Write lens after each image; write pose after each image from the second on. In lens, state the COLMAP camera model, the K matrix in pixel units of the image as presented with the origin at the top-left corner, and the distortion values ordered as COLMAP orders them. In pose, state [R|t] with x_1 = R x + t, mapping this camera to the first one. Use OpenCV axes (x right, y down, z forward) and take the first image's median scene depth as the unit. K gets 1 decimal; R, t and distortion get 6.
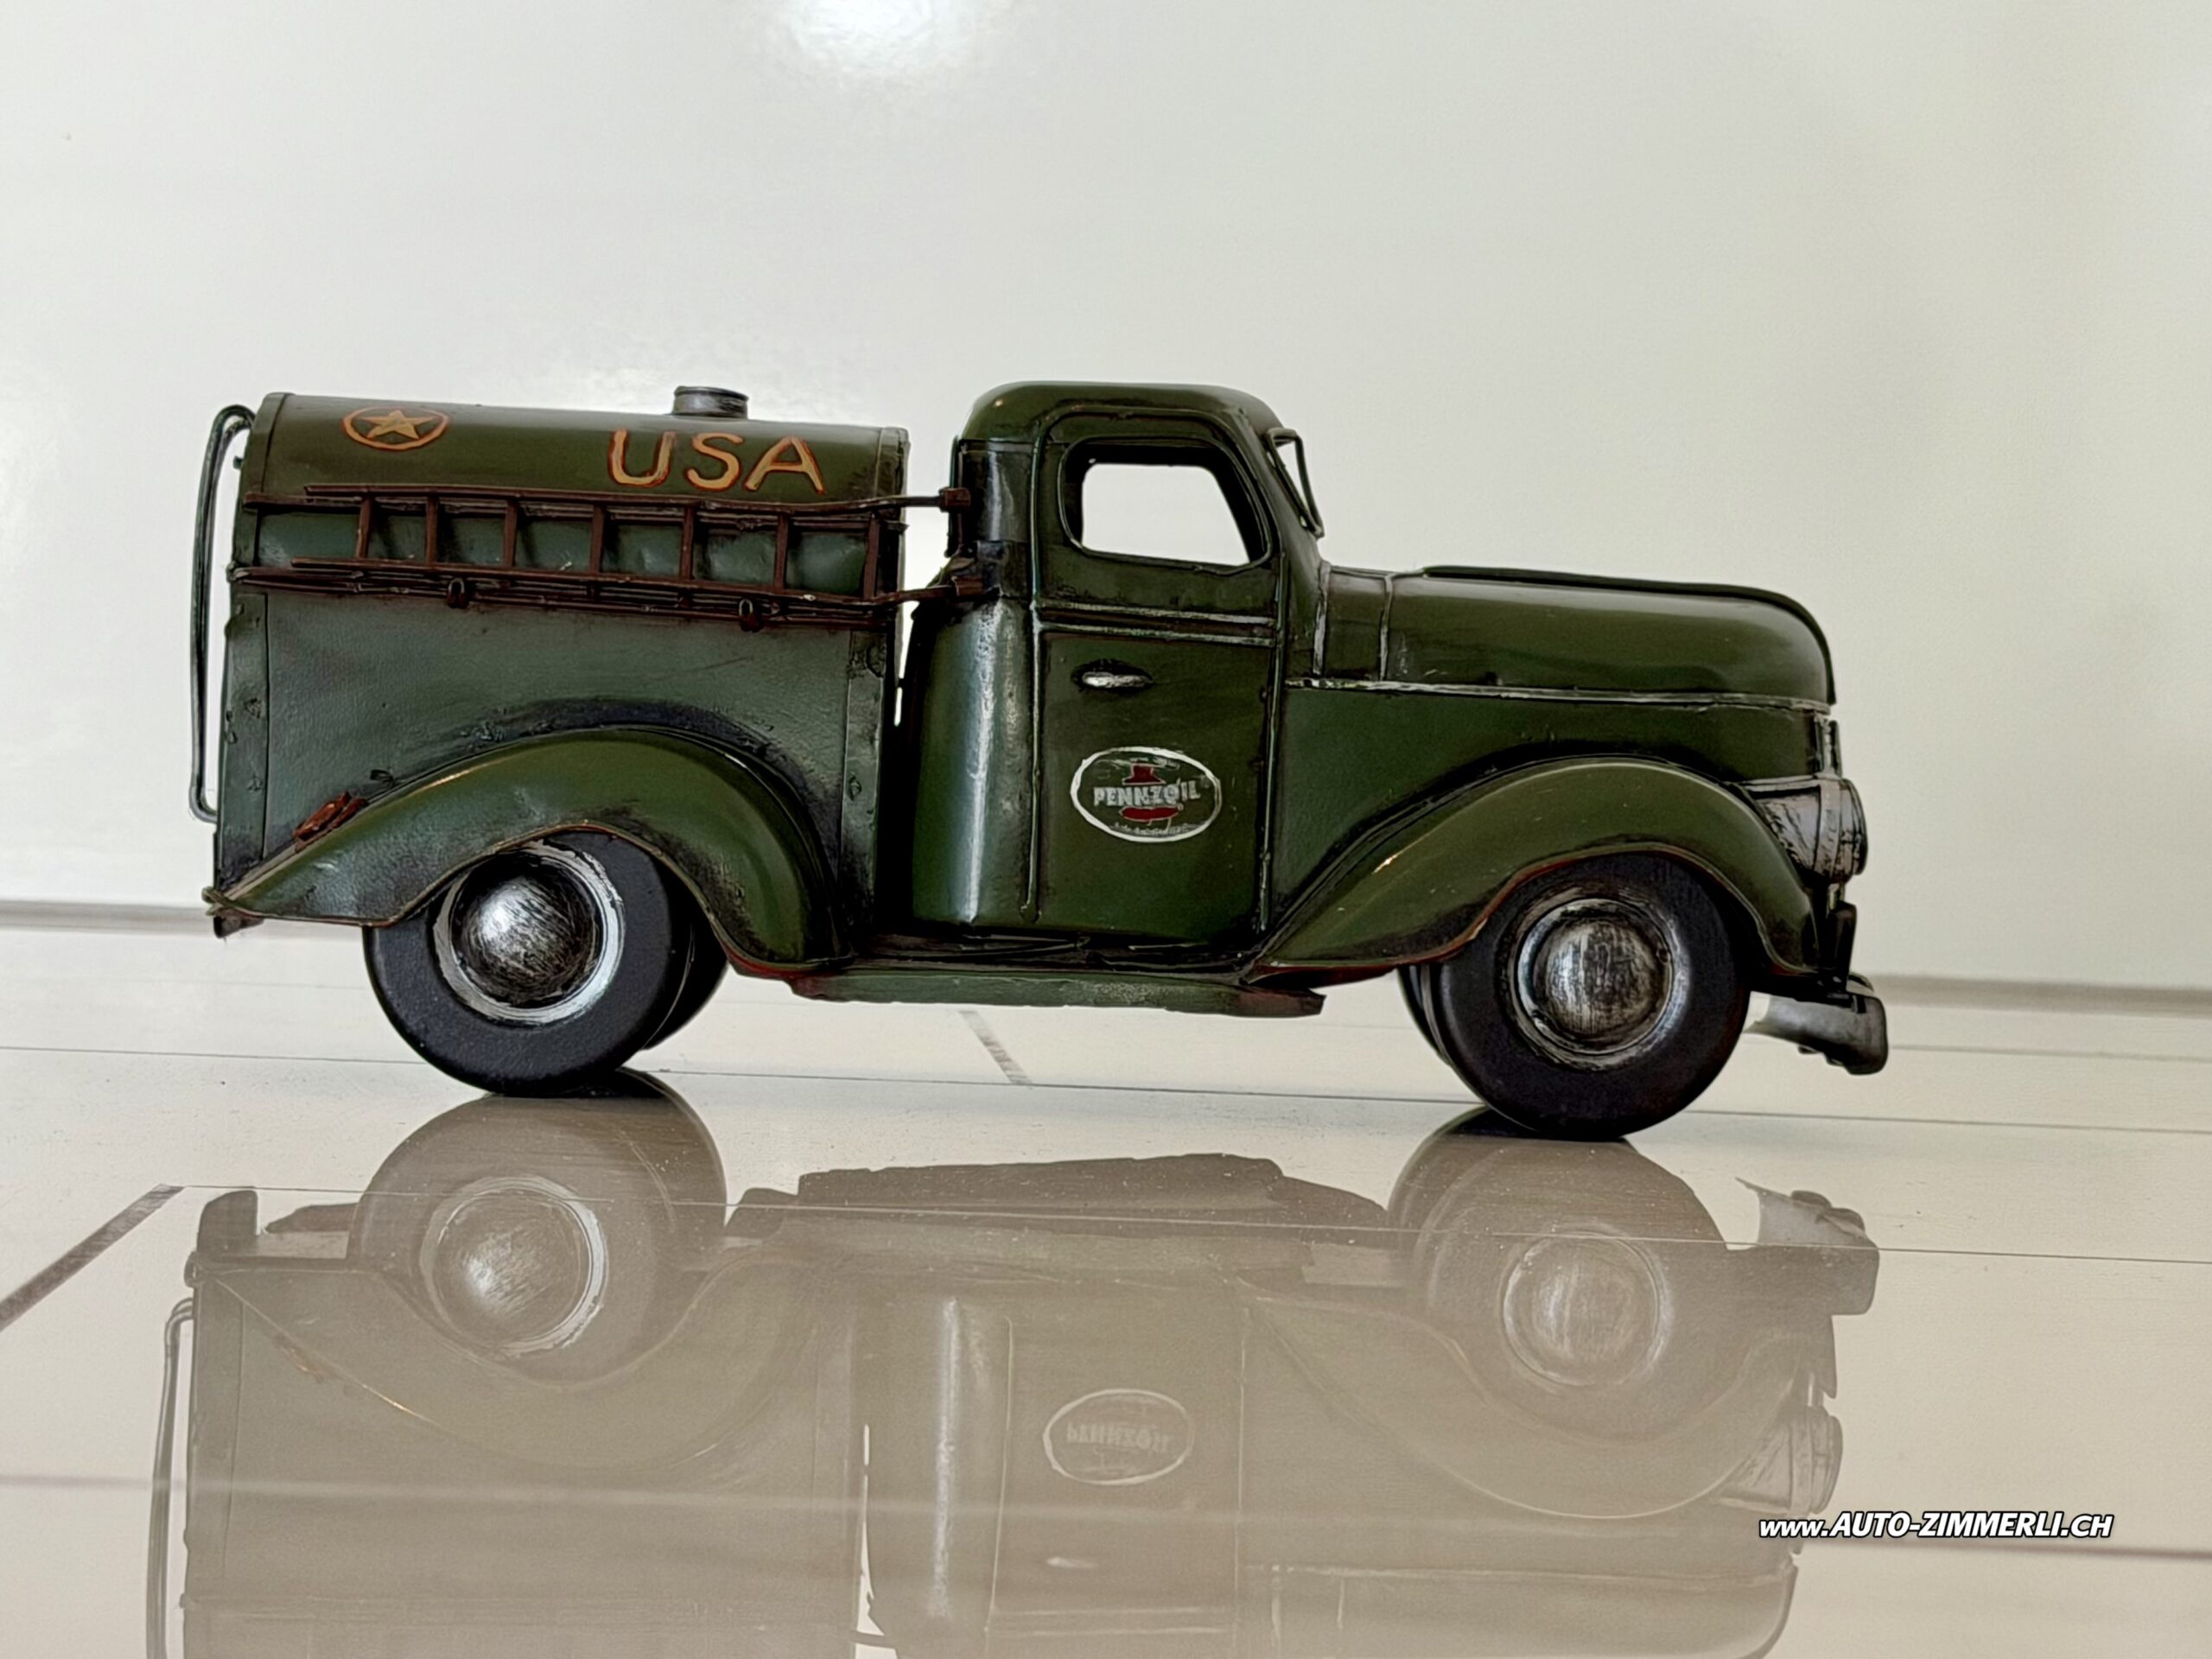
lens RADIAL K [[5311.7, 0, 1106.0], [0, 5311.7, 829.5], [0, 0, 1]] dist [0.065142, 0.291027]
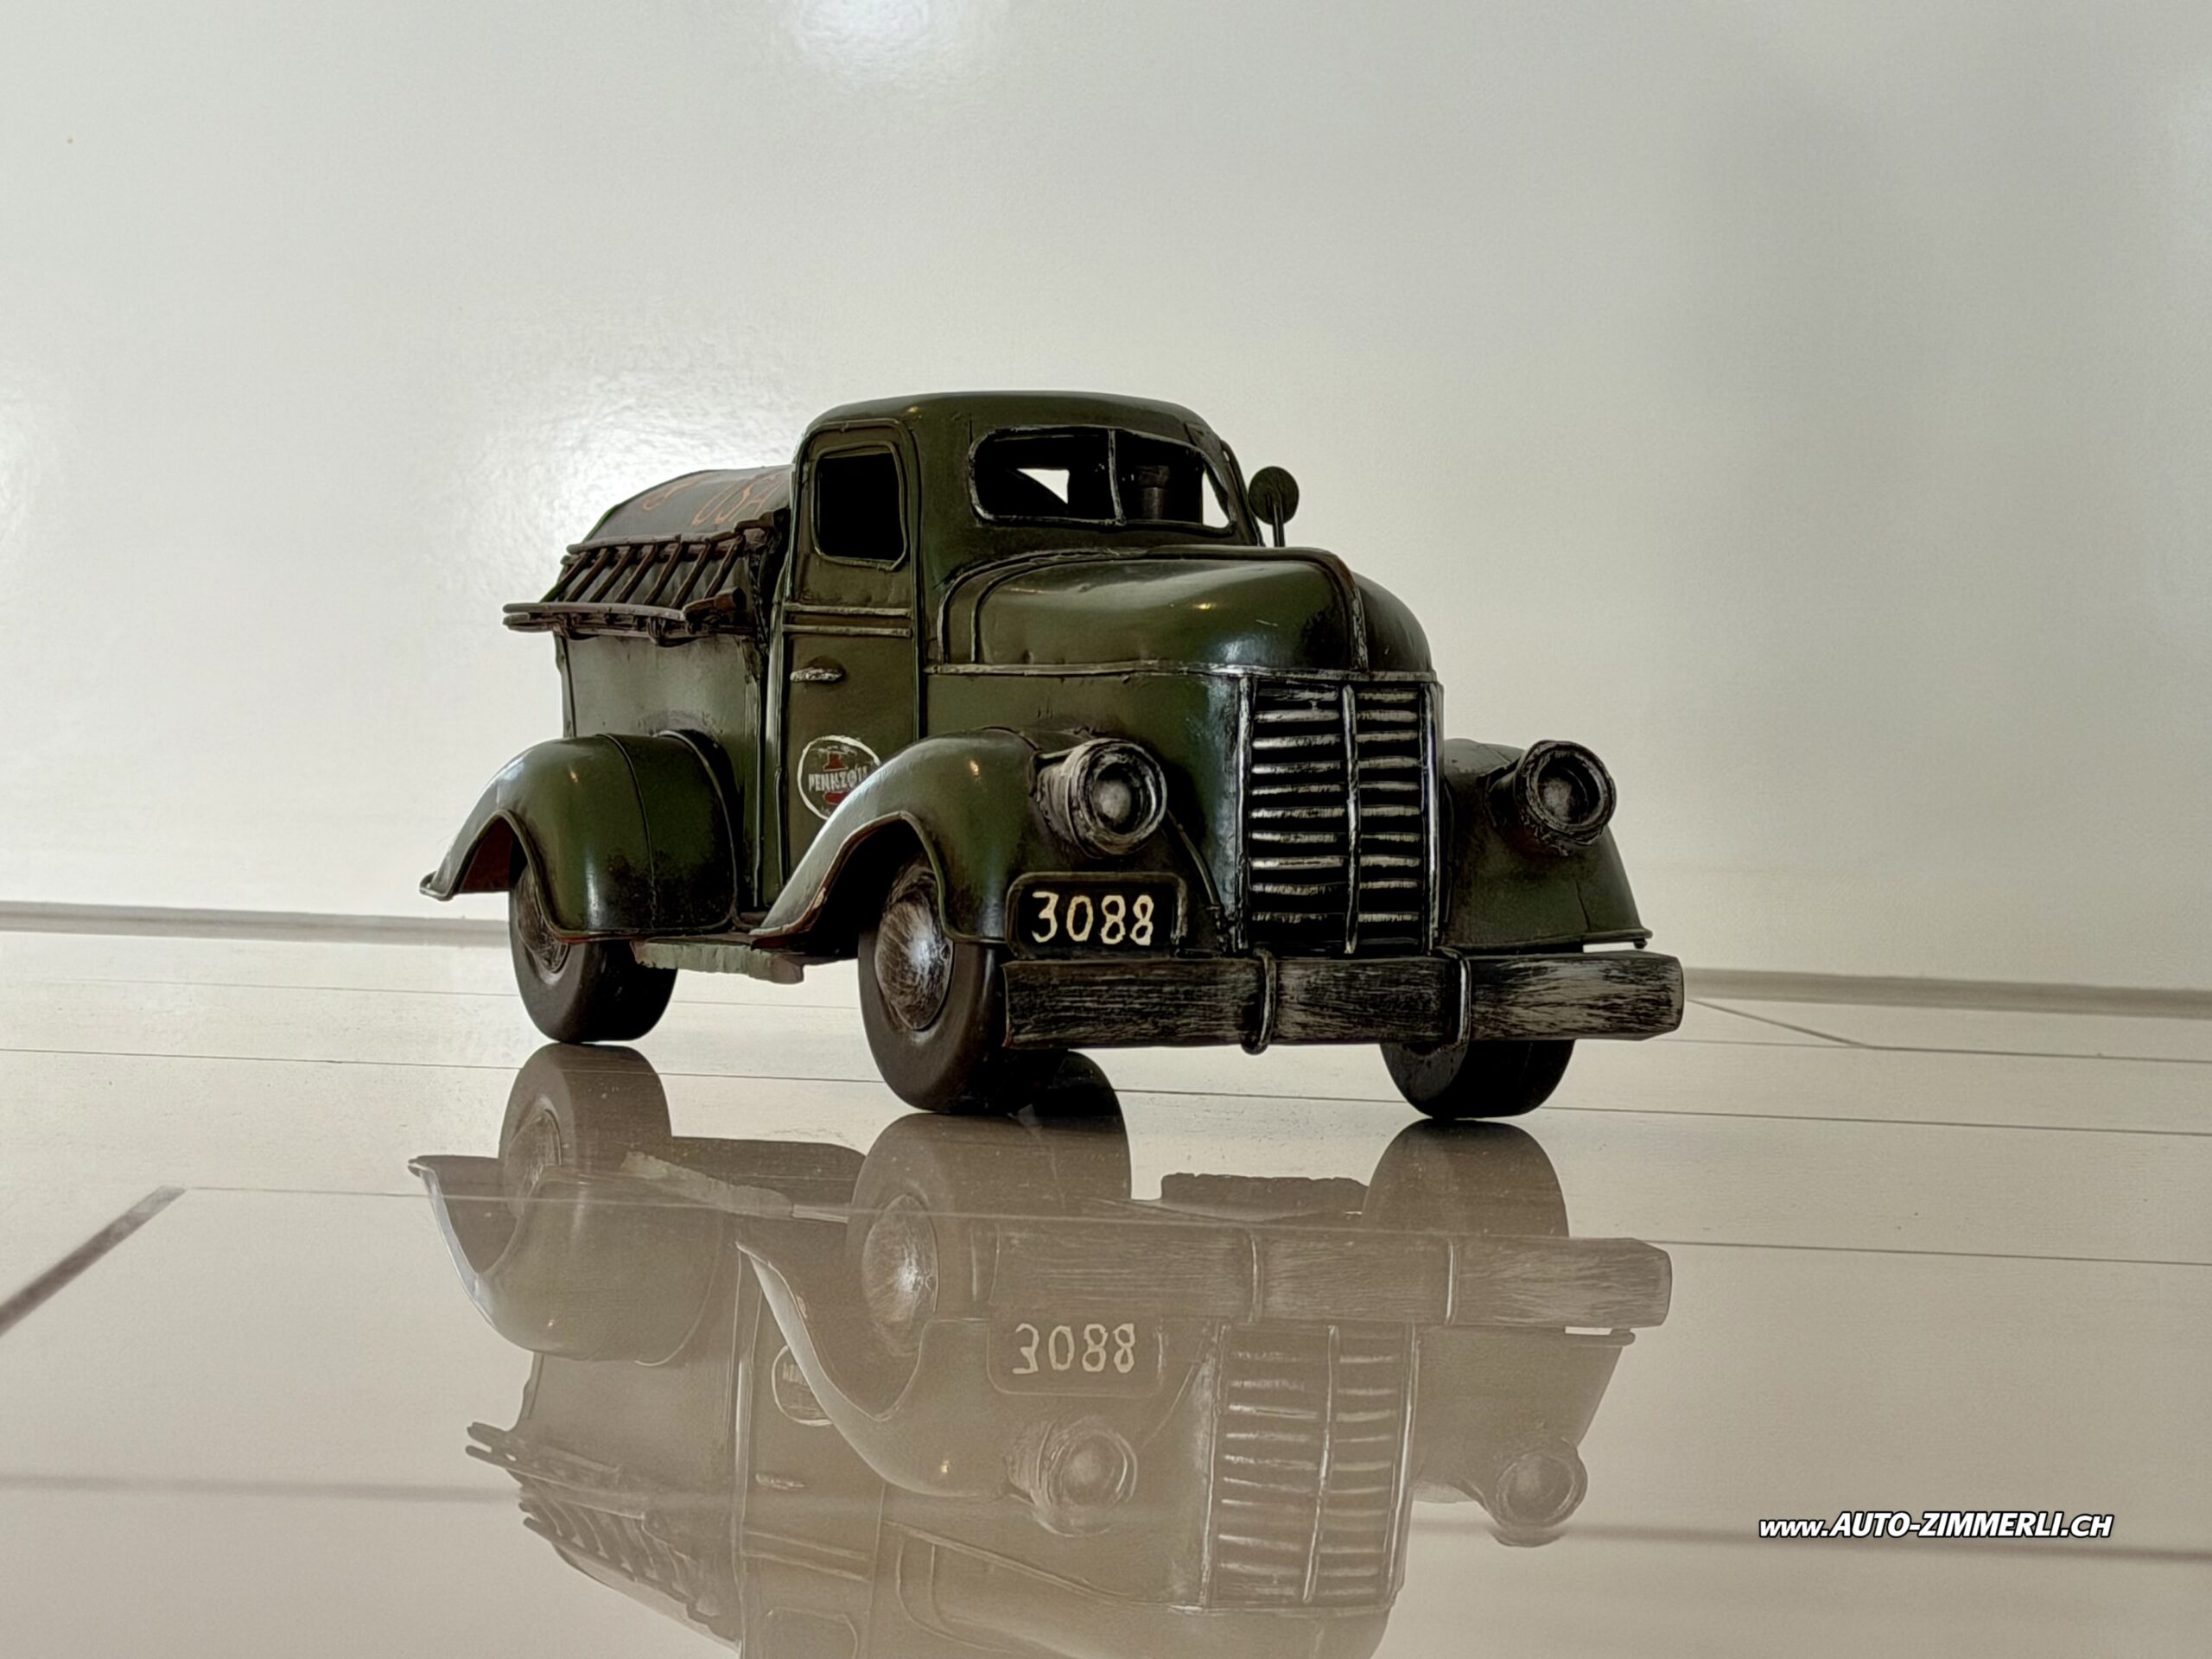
lens RADIAL K [[5311.7, 0, 1106.0], [0, 5311.7, 829.5], [0, 0, 1]] dist [0.065142, 0.291027]
pose [[0.408097, -0.018806, -0.912745, 1.009129], [-0.017435, 0.999445, -0.028387, 0.032975], [0.912772, 0.027498, 0.407542, 0.611212]]
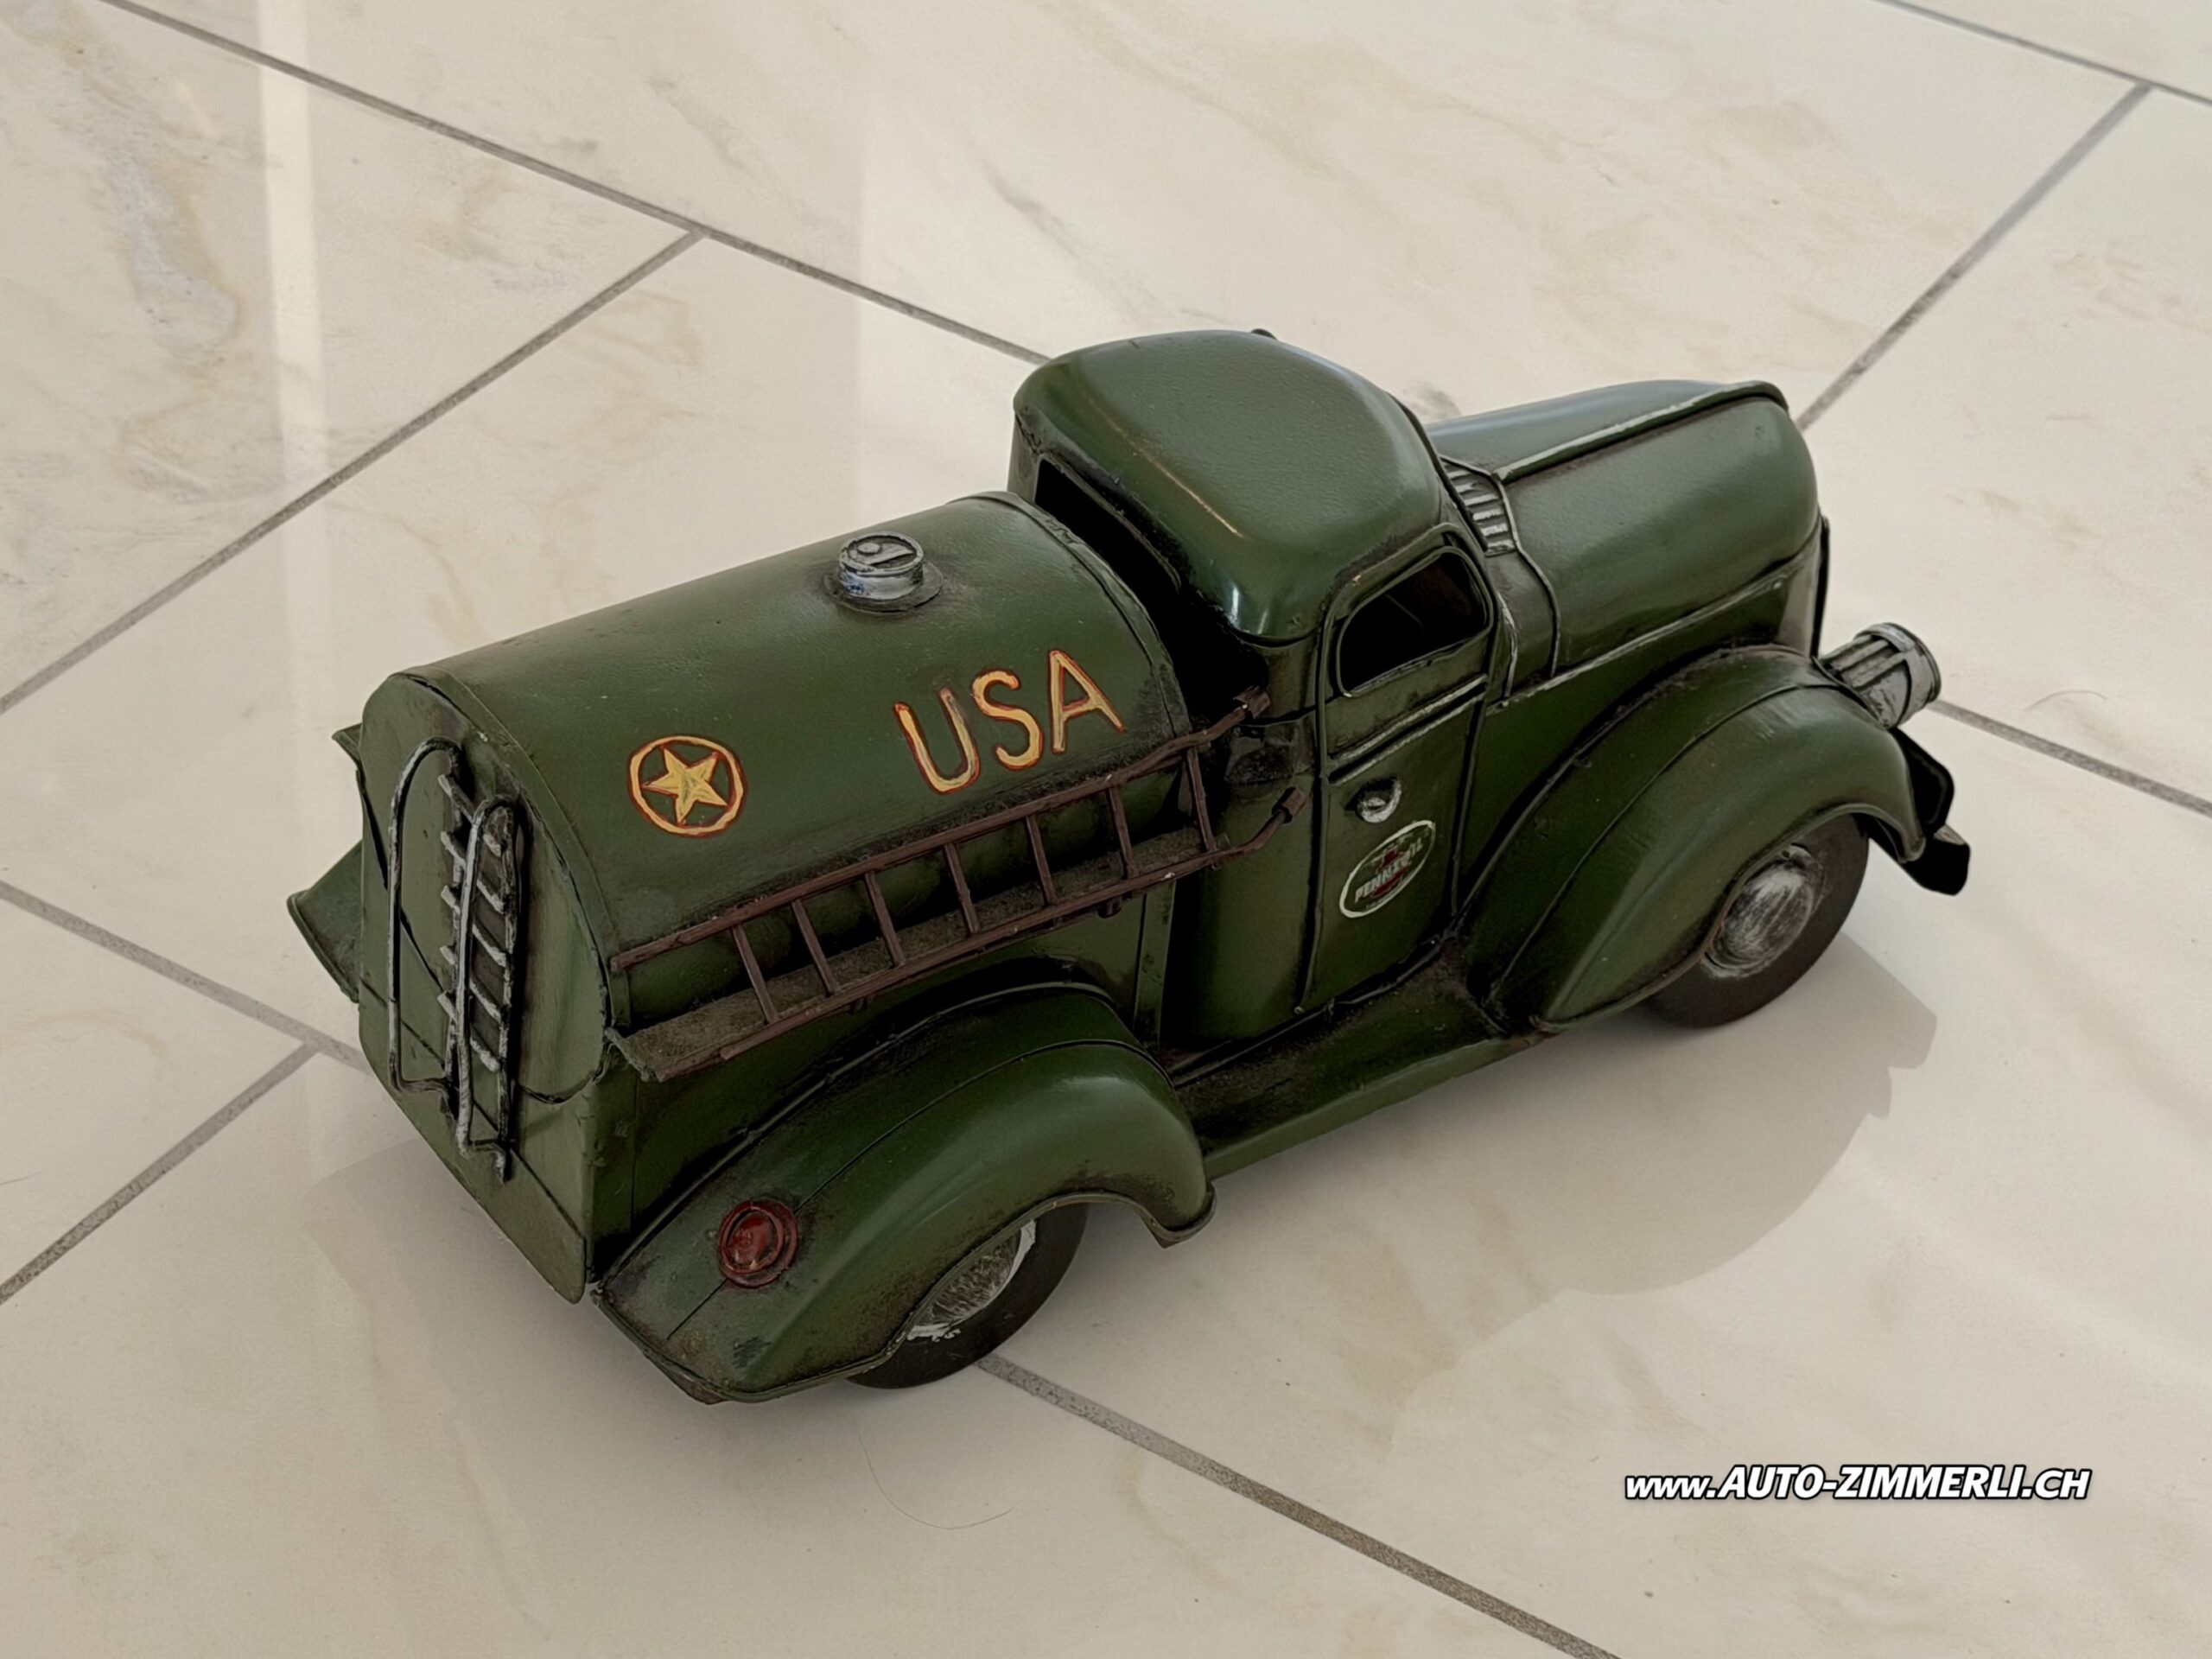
lens RADIAL K [[5276.2, 0, 1106.0], [0, 5276.2, 829.5], [0, 0, 1]] dist [0.077594, 0.151954]
pose [[0.827933, -0.332116, 0.451914, -0.485093], [-0.029713, 0.778691, 0.626704, -0.636617], [-0.560040, -0.532297, 0.634835, 0.399254]]
